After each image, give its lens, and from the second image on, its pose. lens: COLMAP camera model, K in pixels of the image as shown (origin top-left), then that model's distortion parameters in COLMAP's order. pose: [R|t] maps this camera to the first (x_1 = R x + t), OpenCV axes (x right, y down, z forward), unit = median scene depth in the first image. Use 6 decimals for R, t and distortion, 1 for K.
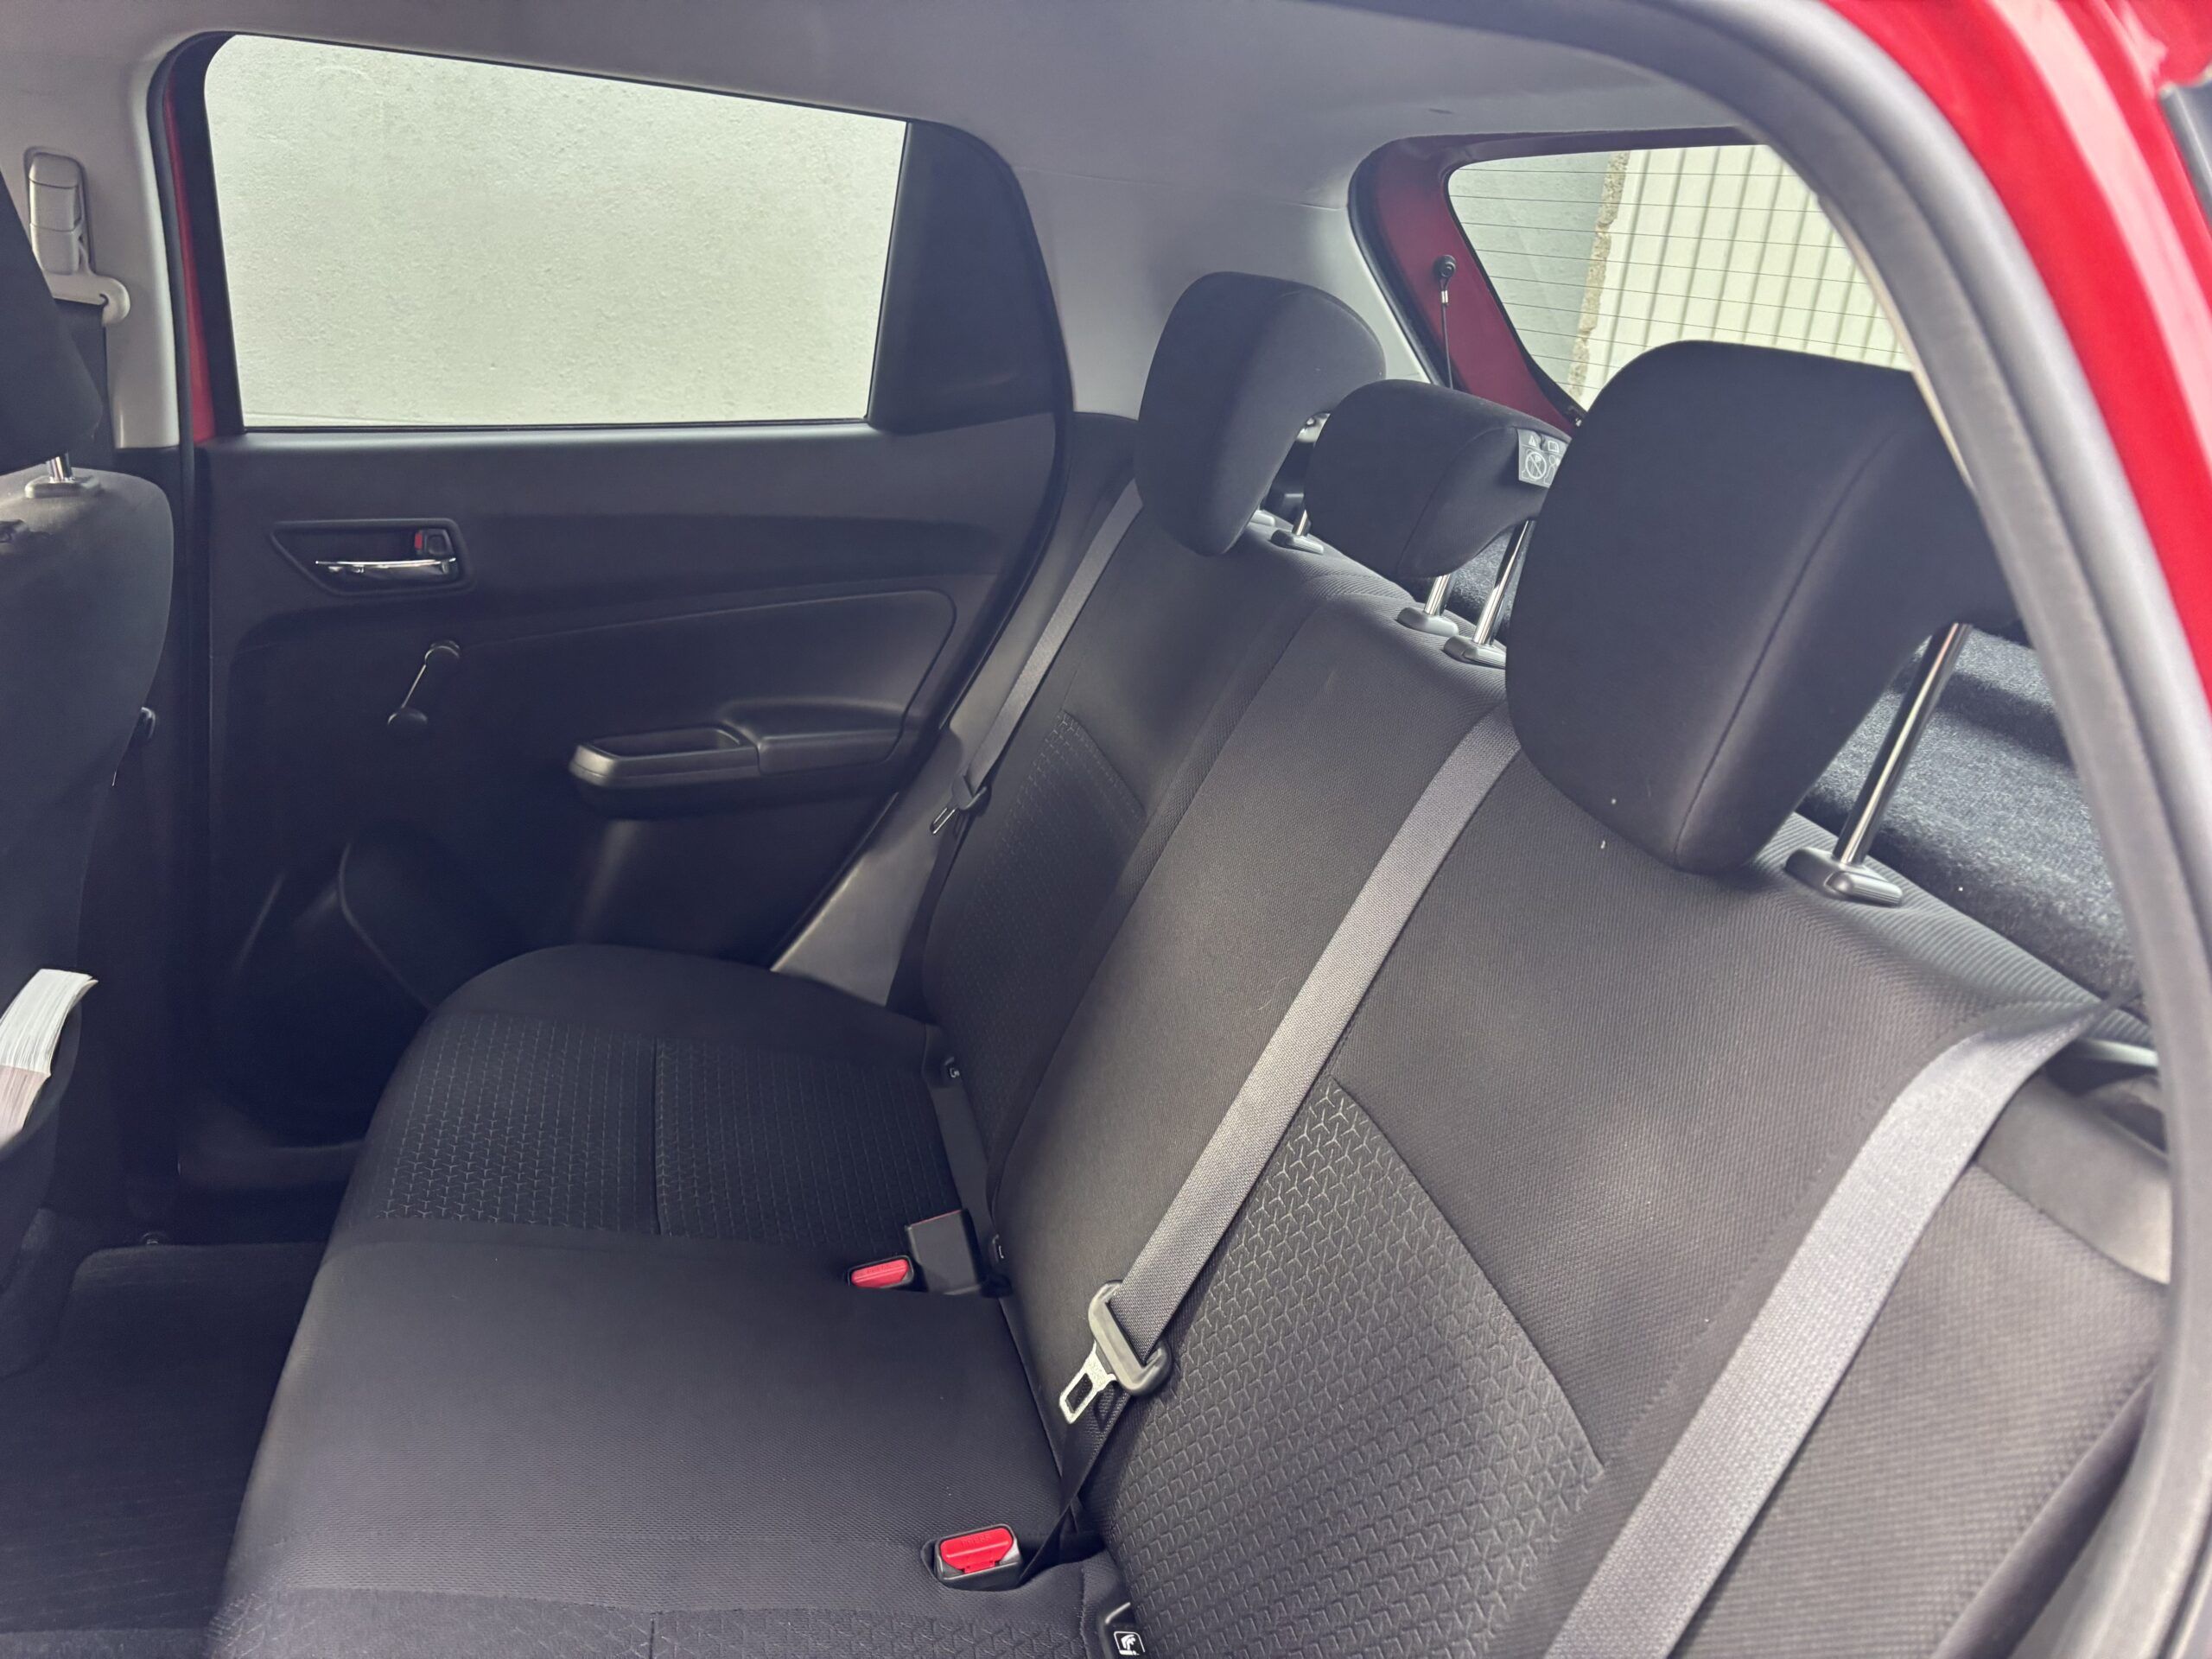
lens RADIAL K [[1700.9, 0, 1111.8], [0, 1700.9, 834.0], [0, 0, 1]] dist [0.012999, 0.007475]
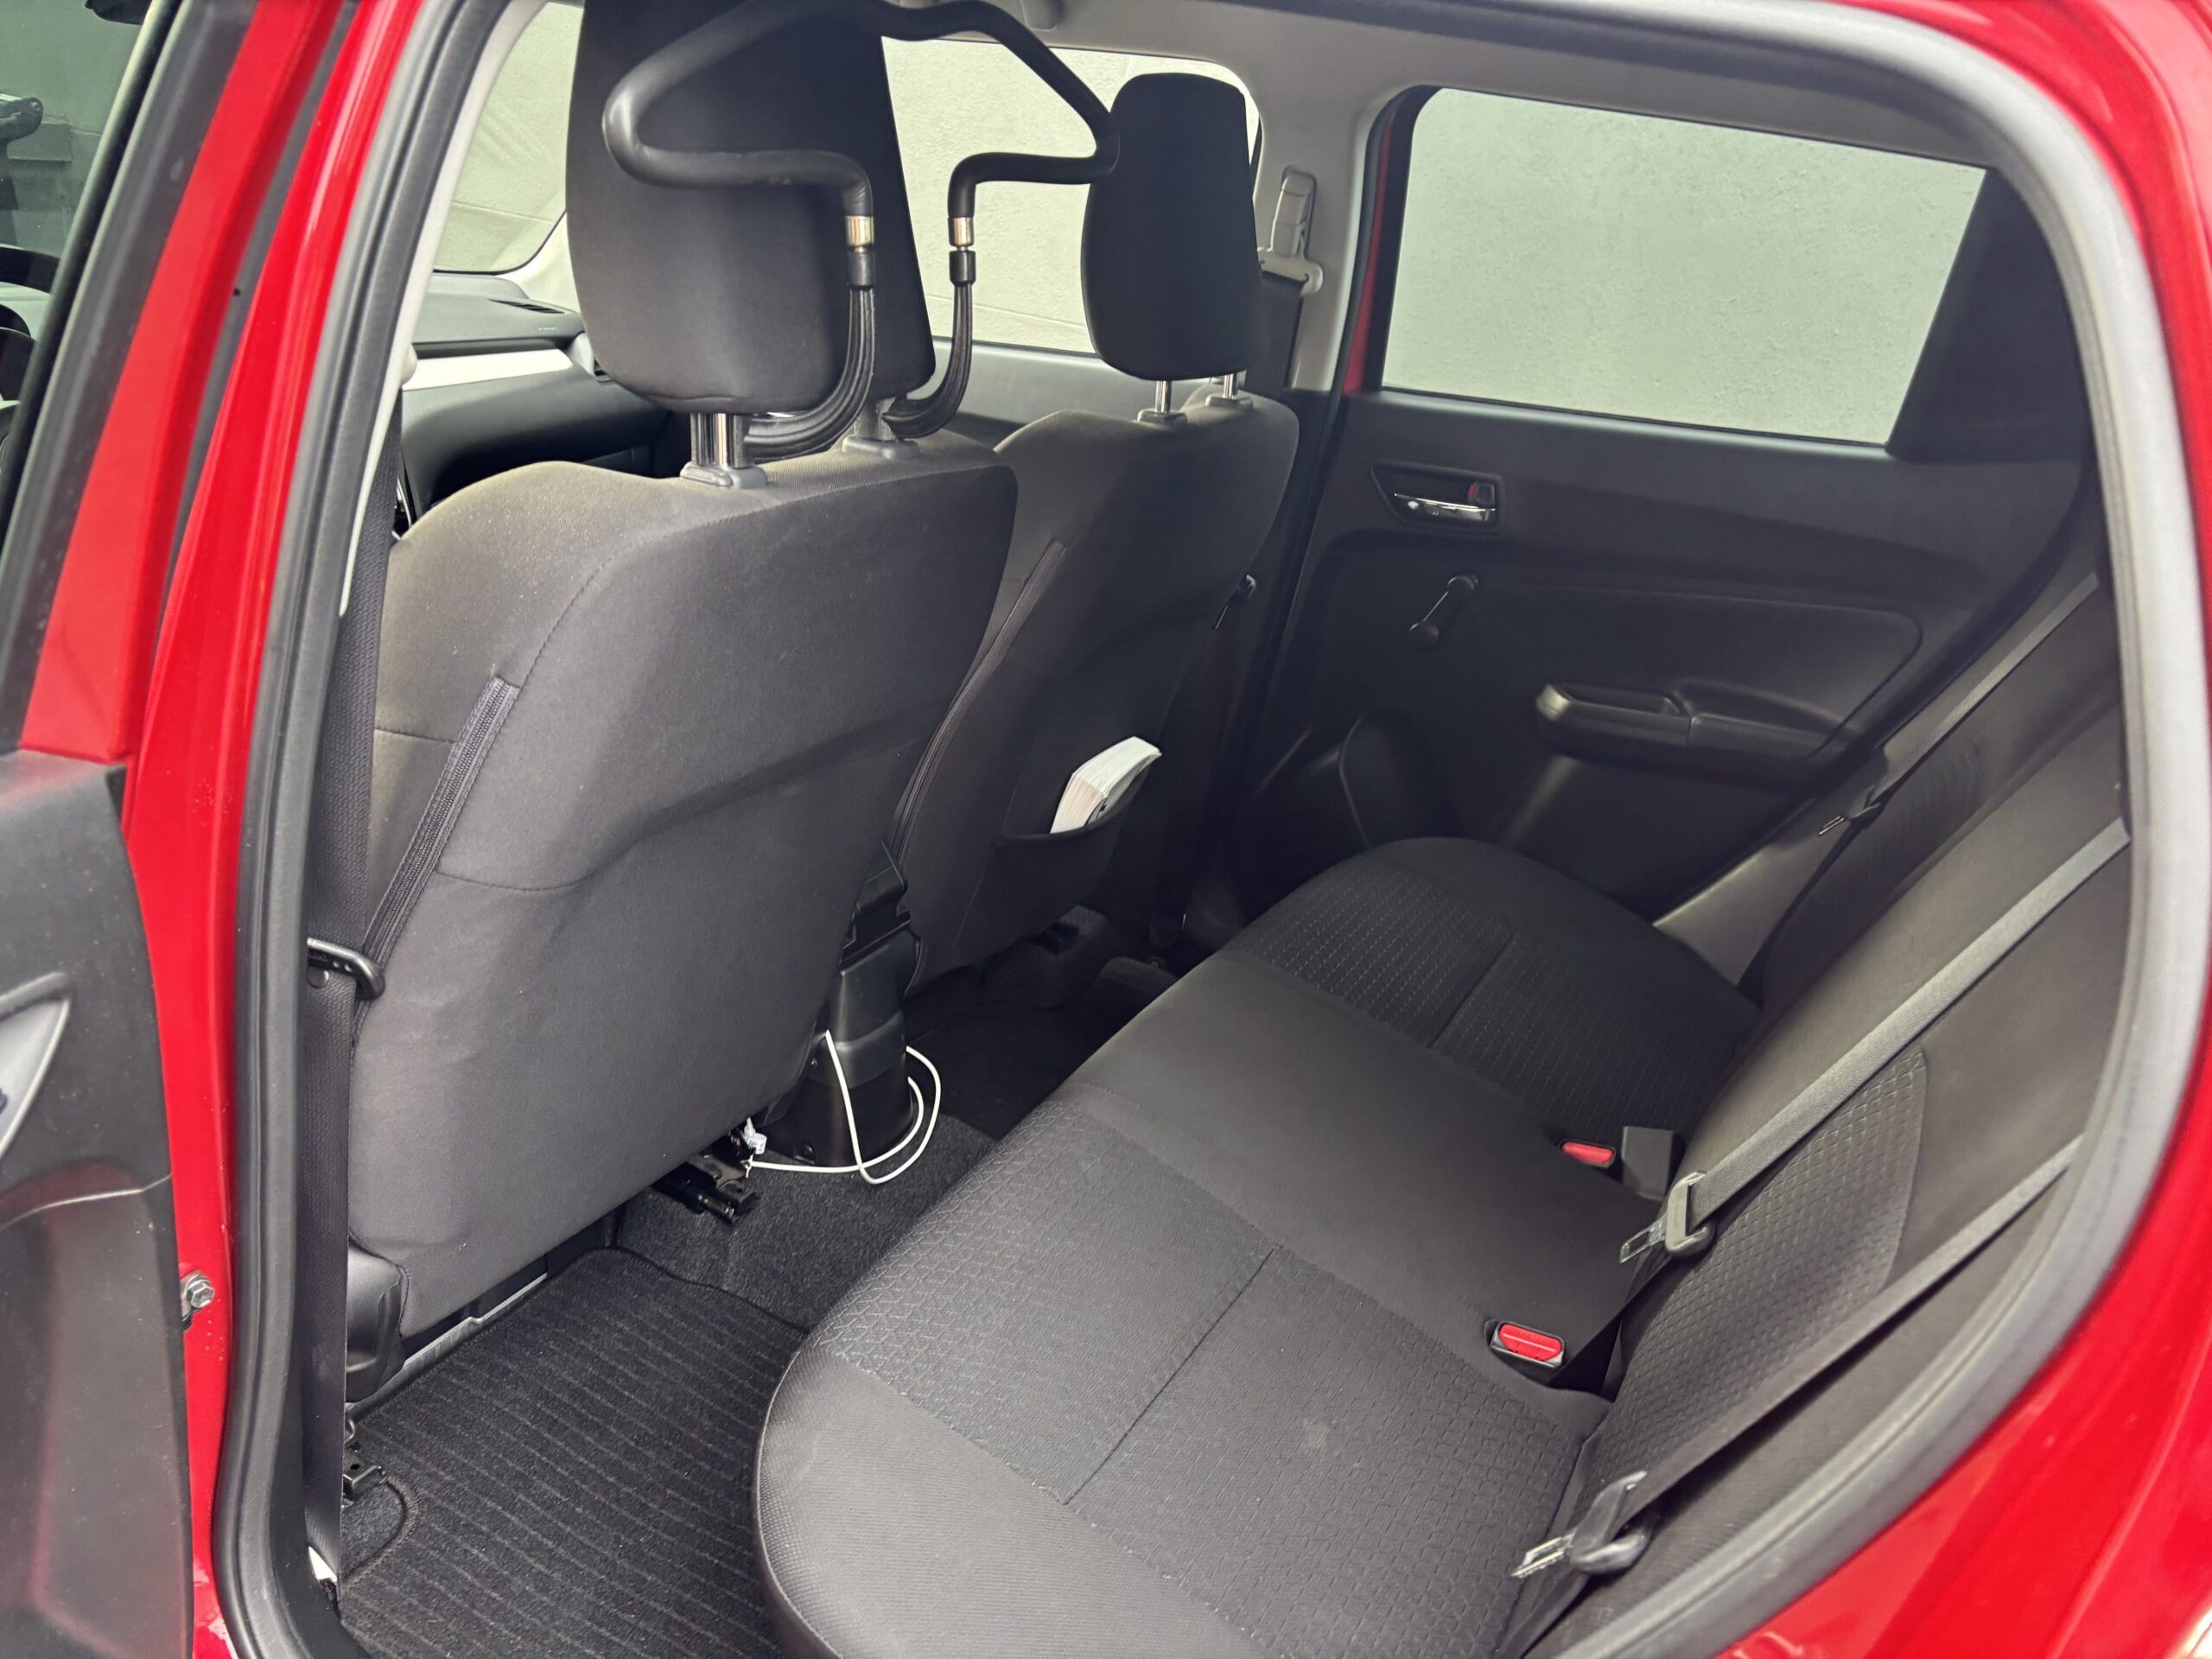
lens RADIAL K [[1706.6, 0, 1089.4], [0, 1706.6, 844.3], [0, 0, 1]] dist [0.016822, -0.002101]
pose [[0.737680, 0.278461, -0.615052, 0.218077], [-0.292644, 0.952835, 0.080399, 0.053293], [0.608431, 0.120683, 0.784377, -0.110432]]
